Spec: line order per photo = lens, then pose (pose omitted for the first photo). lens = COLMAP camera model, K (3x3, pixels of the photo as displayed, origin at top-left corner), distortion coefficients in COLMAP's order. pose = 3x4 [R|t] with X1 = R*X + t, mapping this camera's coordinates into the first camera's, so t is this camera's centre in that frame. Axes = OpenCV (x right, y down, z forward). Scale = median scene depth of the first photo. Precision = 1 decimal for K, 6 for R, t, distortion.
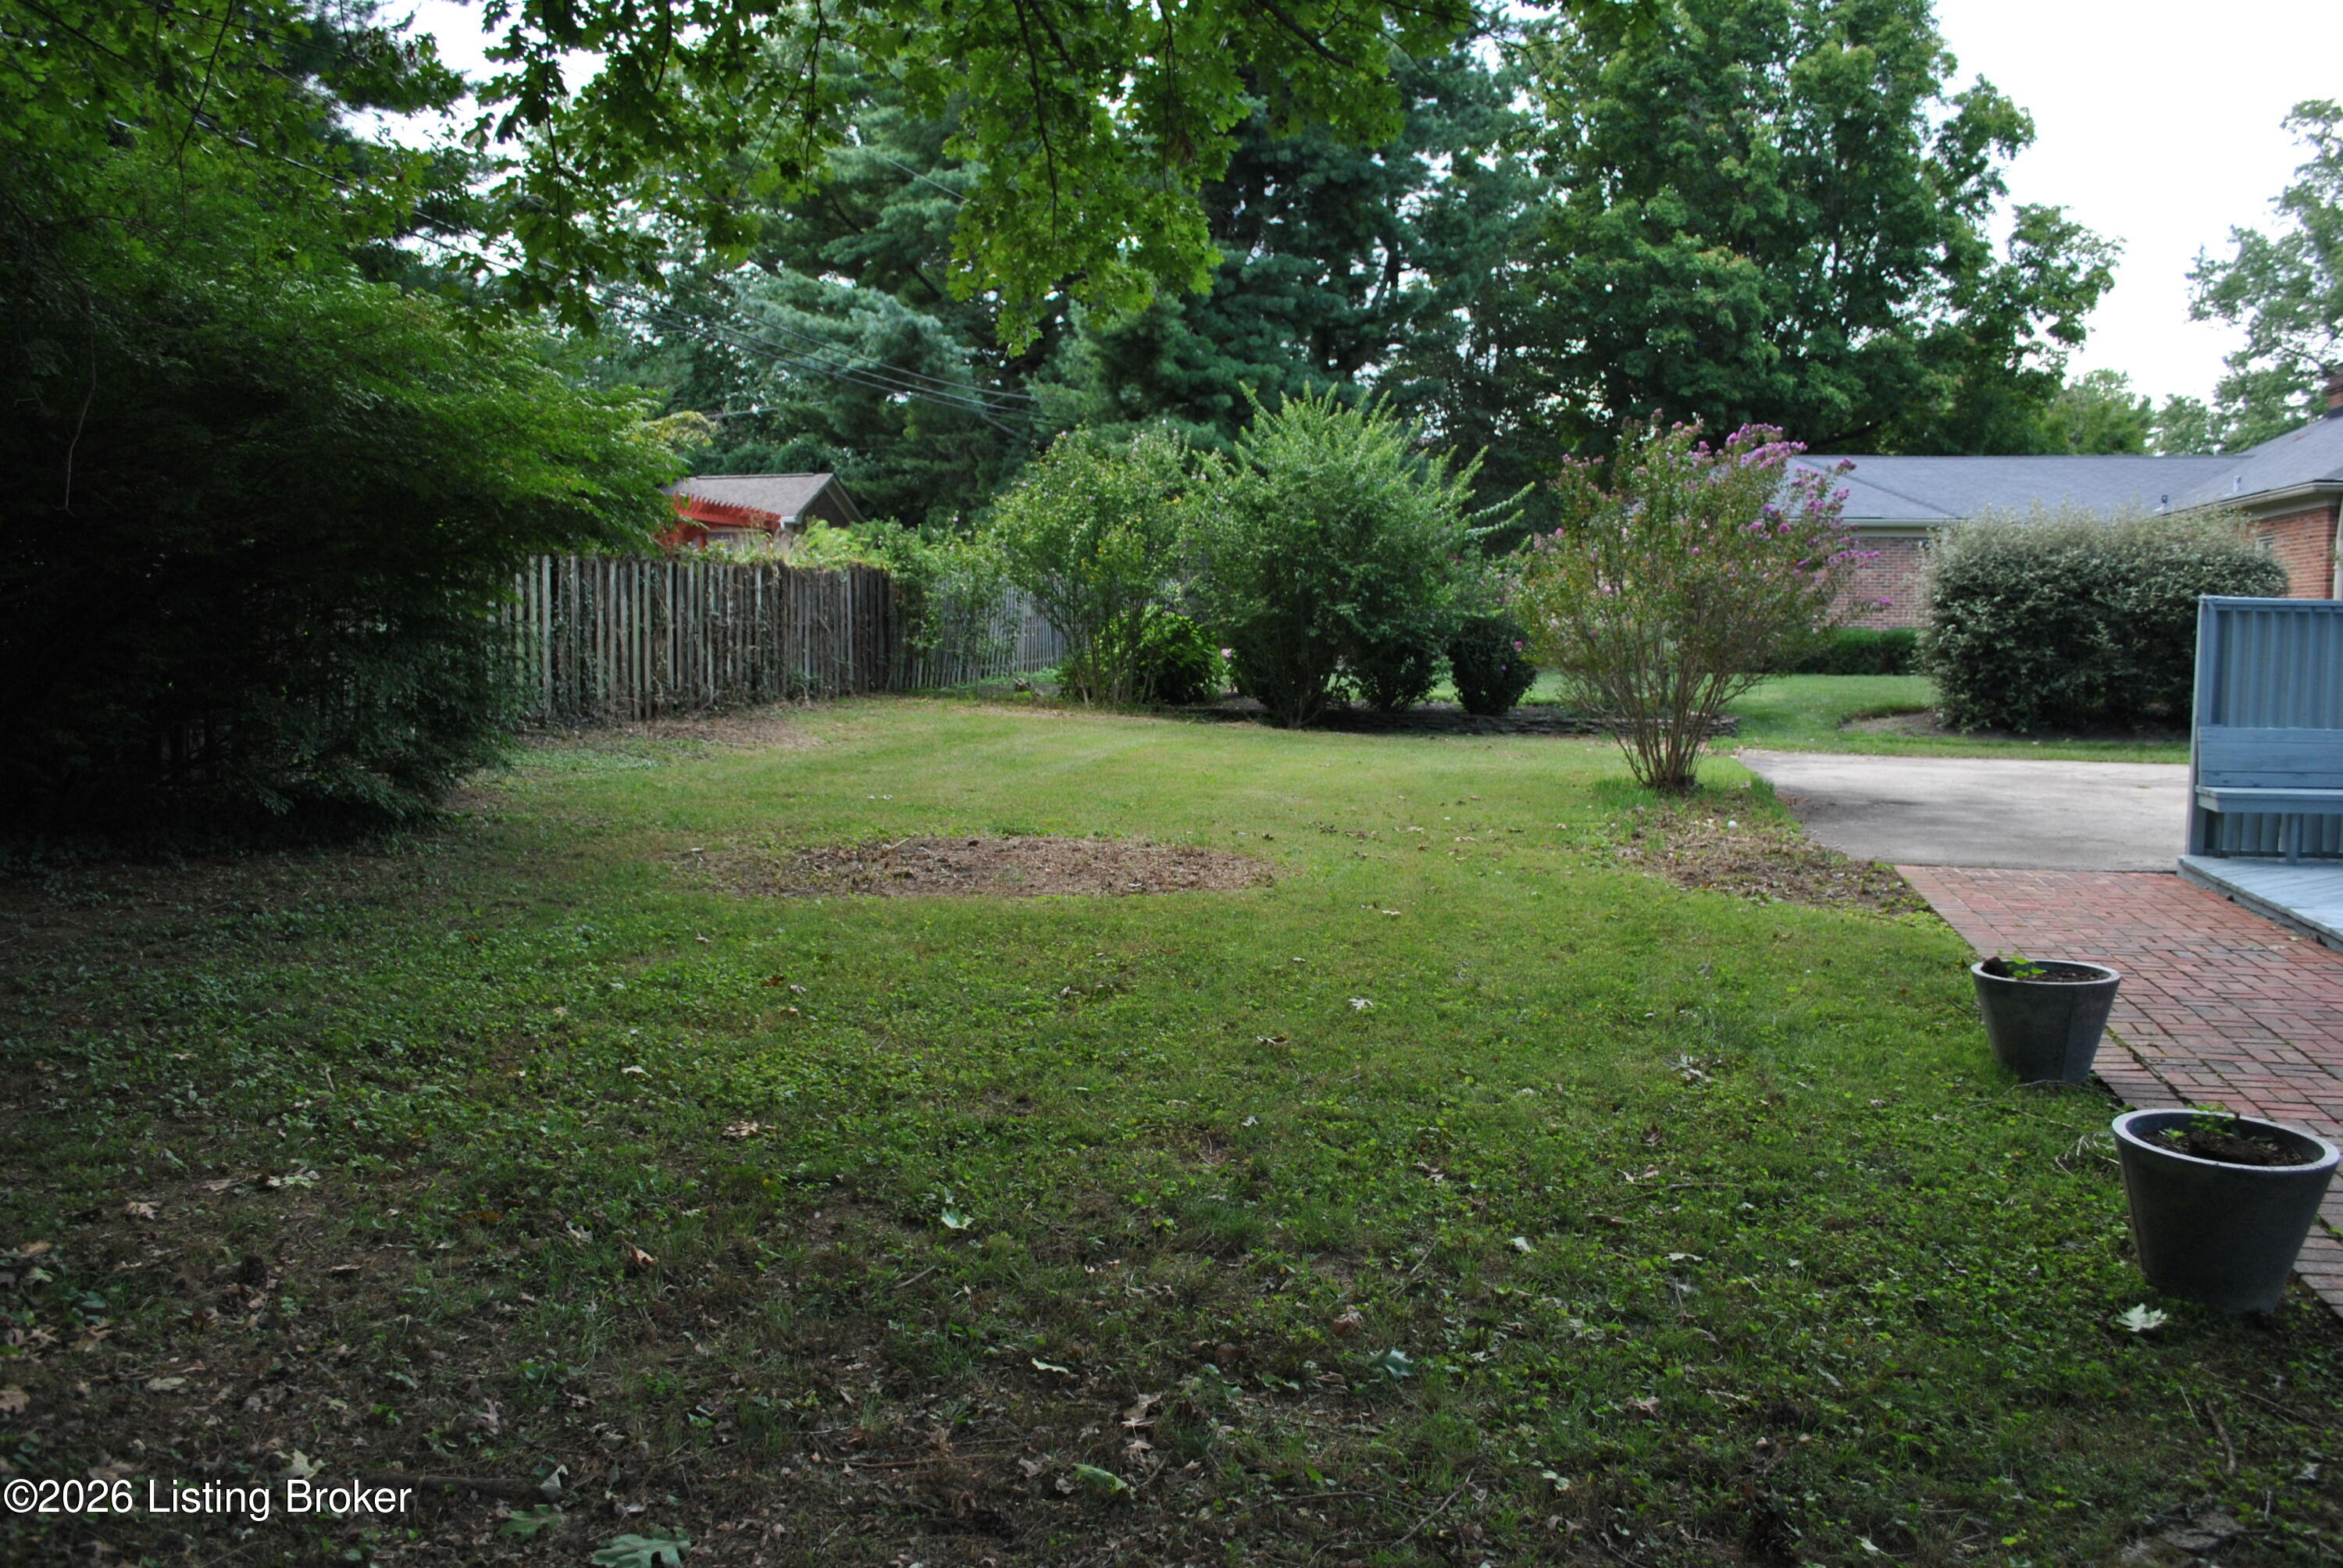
lens RADIAL K [[1848.1, 0, 1190.3], [0, 1848.1, 779.5], [0, 0, 1]] dist [-0.080127, 0.010190]
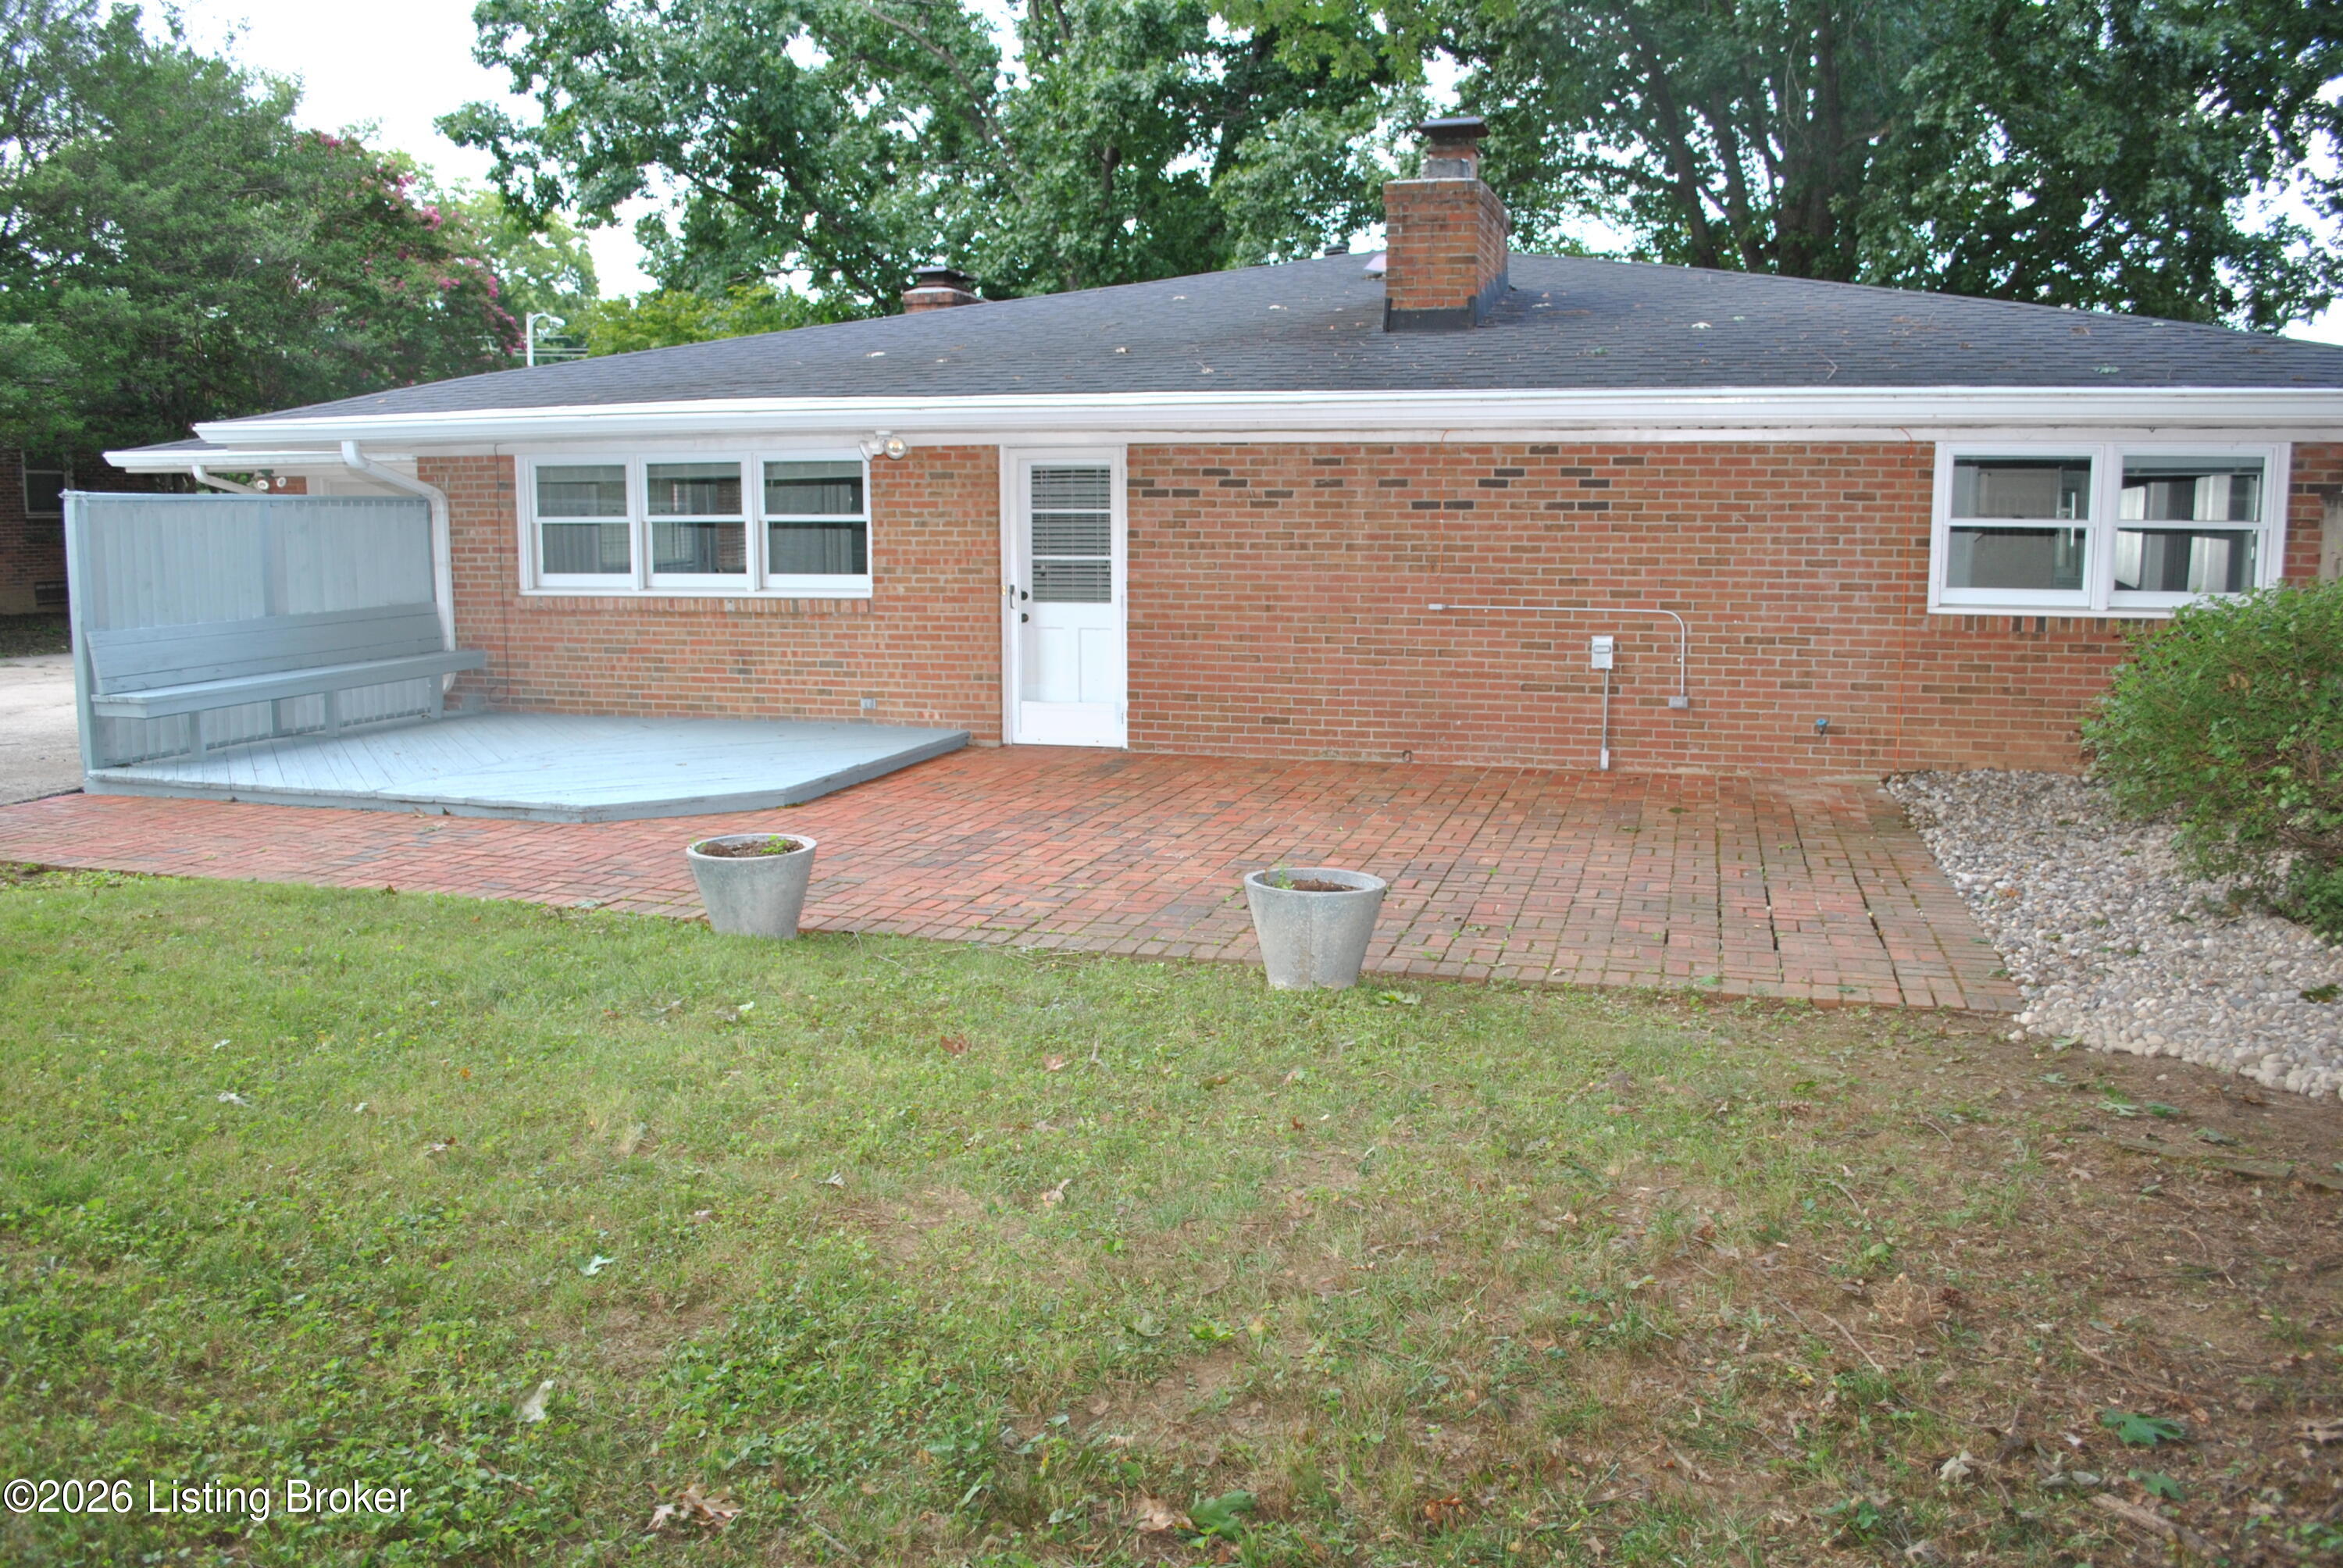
lens RADIAL K [[1848.1, 0, 1178.2], [0, 1848.1, 773.3], [0, 0, 1]] dist [-0.080127, 0.010190]
pose [[0.048881, -0.147291, 0.987885, -0.170773], [0.083054, 0.986241, 0.142936, -0.021581], [-0.995346, 0.075061, 0.060442, 0.192969]]
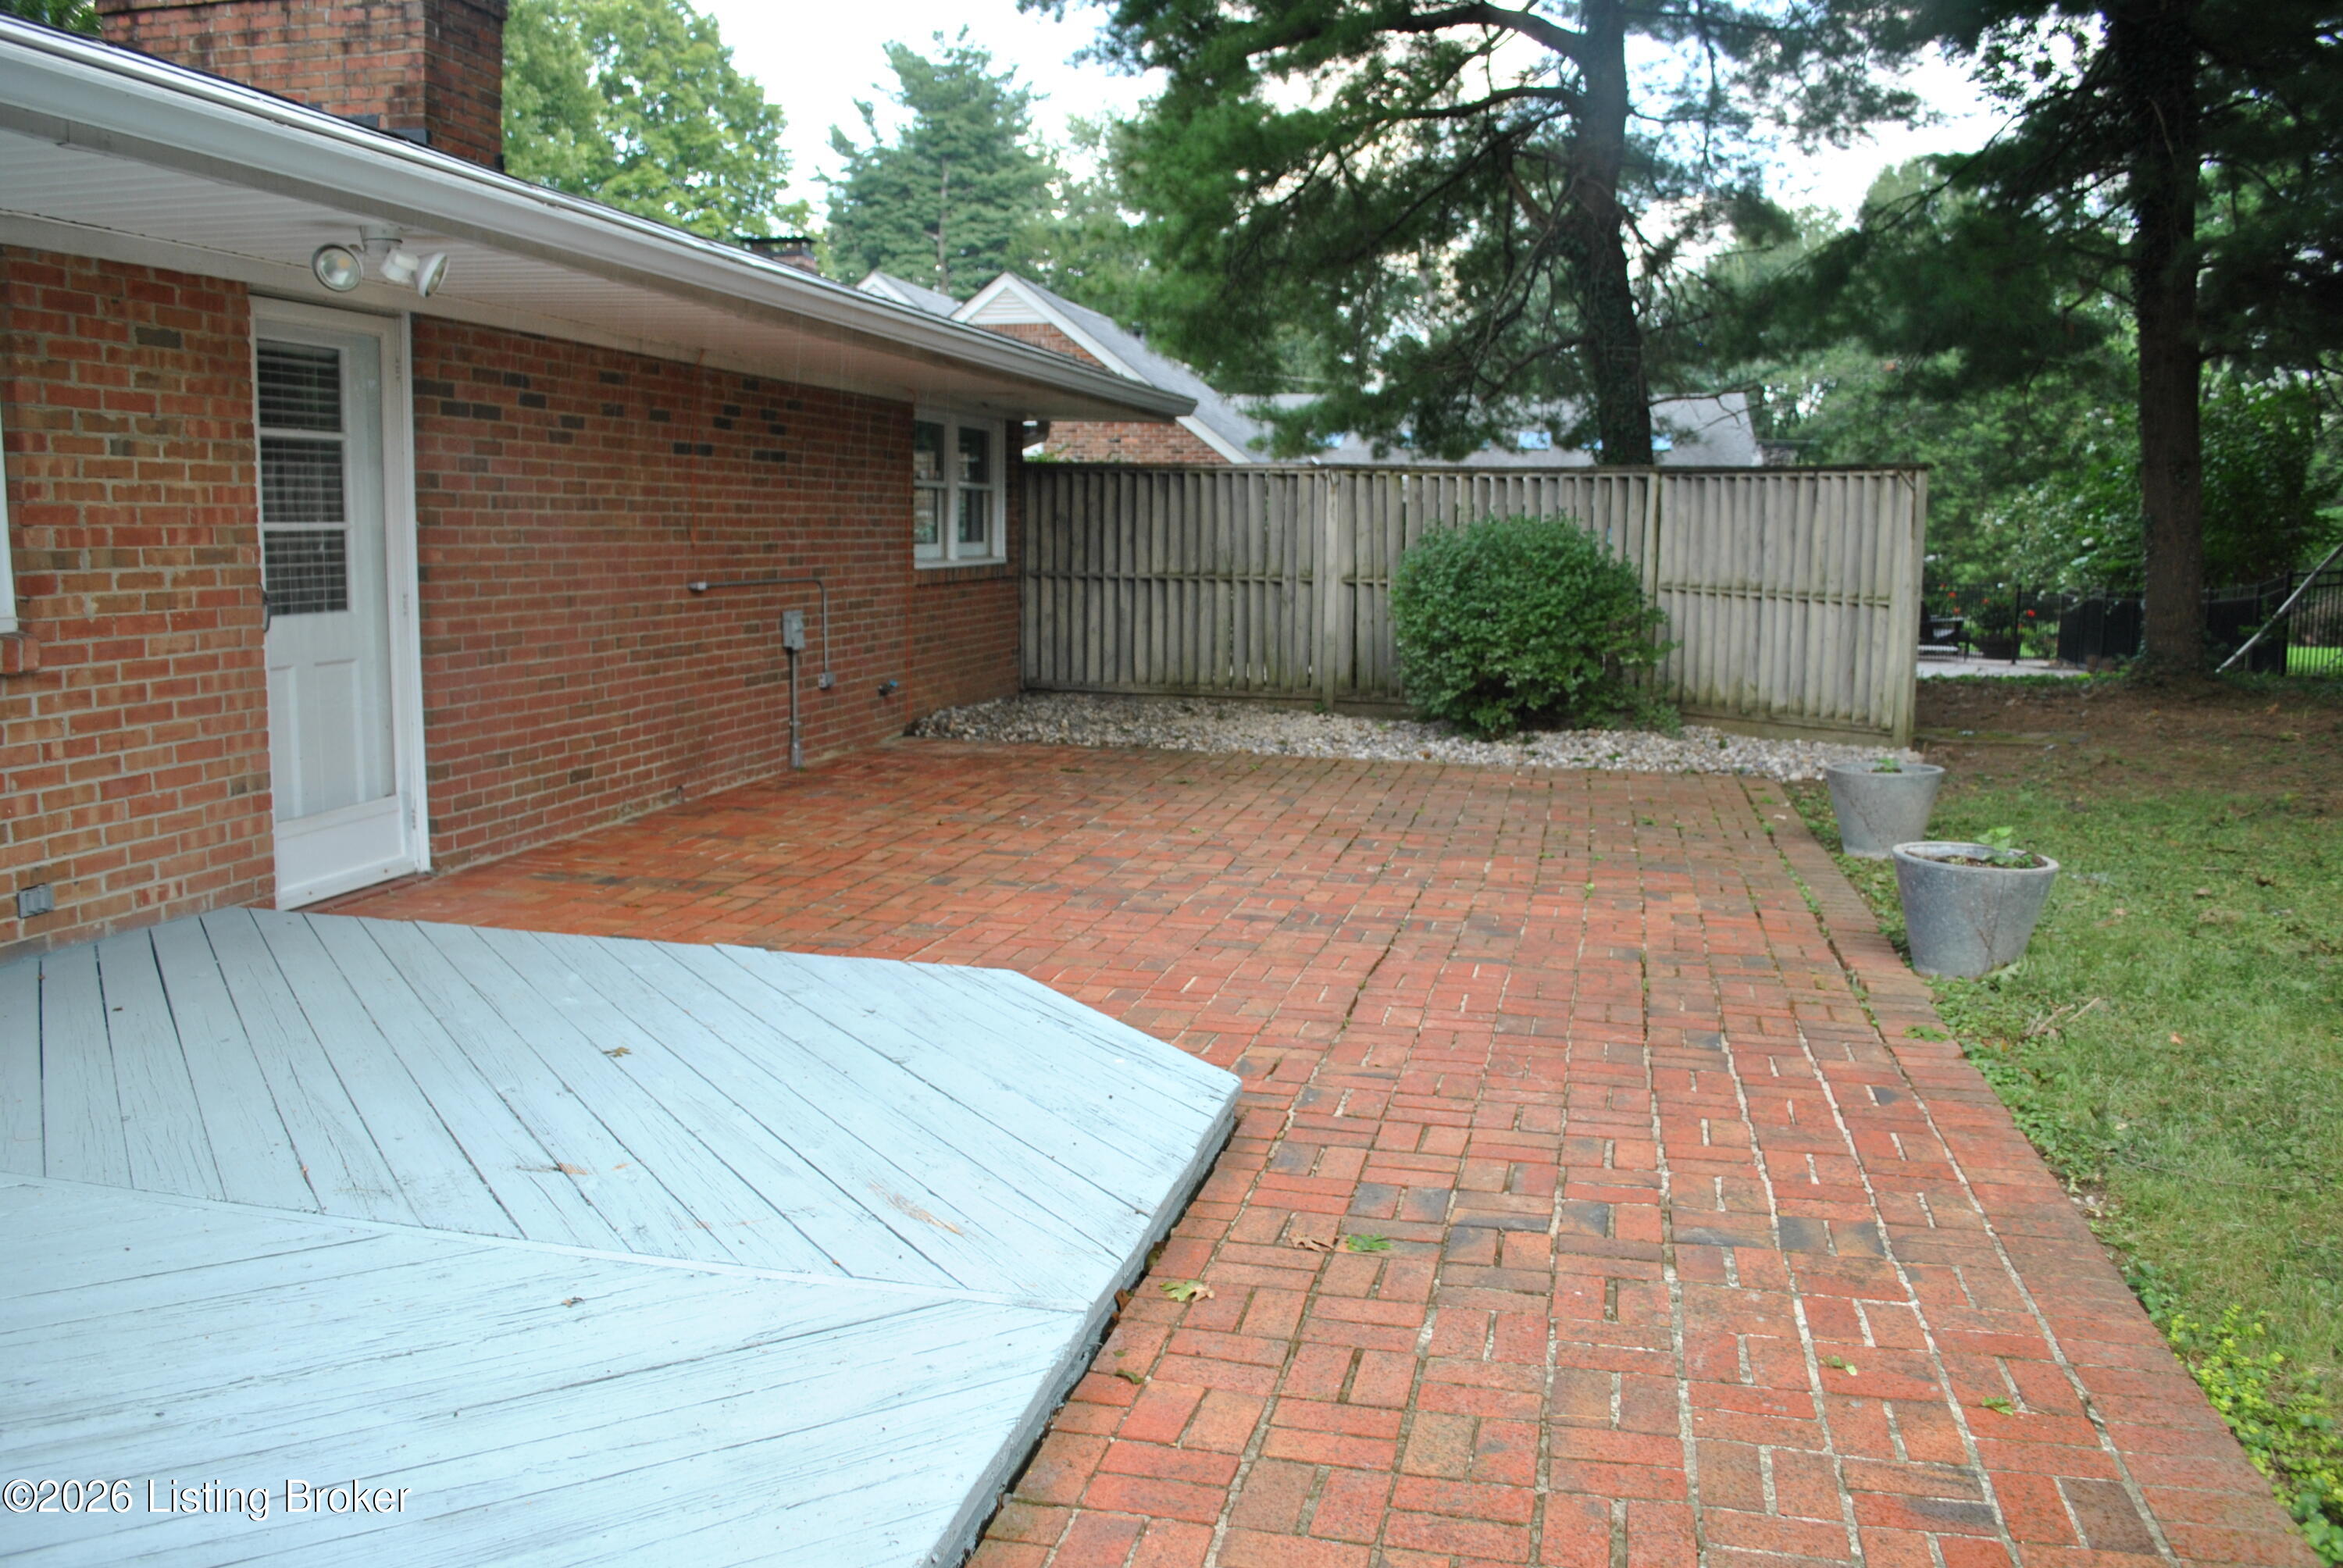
lens RADIAL K [[1848.1, 0, 1191.3], [0, 1848.1, 768.4], [0, 0, 1]] dist [-0.080127, 0.010190]
pose [[-0.999709, -0.011764, -0.021045, 0.249081], [-0.015963, 0.977114, 0.212117, -0.033239], [0.018068, 0.212391, -0.977018, 0.527534]]
